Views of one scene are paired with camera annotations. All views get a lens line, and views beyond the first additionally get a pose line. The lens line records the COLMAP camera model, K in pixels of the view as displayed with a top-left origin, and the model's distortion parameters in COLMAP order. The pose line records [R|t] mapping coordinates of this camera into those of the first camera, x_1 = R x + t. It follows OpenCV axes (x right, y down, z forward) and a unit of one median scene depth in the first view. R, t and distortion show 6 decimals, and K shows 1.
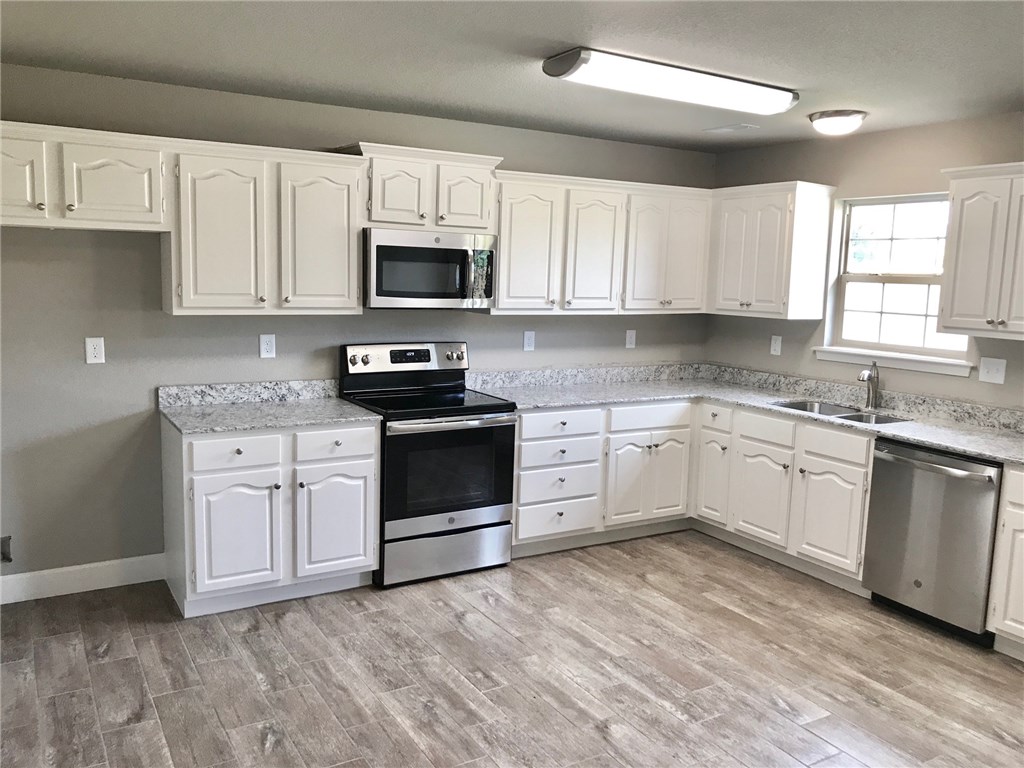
lens RADIAL K [[835.4, 0, 507.6], [0, 835.4, 377.8], [0, 0, 1]] dist [0.004354, 0.009331]
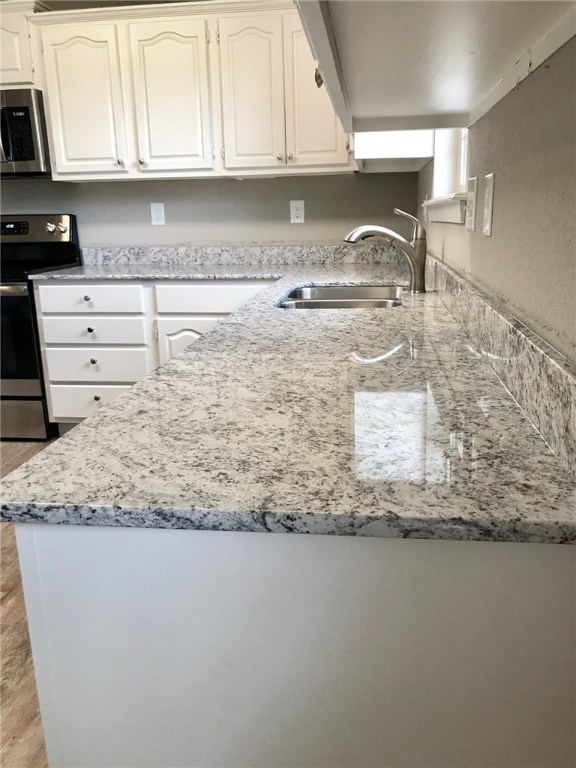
lens RADIAL K [[630.7, 0, 288.0], [0, 630.7, 384.0], [0, 0, 1]] dist [0.059999, -0.151072]
pose [[0.783618, 0.118460, -0.609845, 0.714610], [-0.036728, 0.988769, 0.144871, 0.041895], [0.620157, -0.091125, 0.779168, 0.641474]]
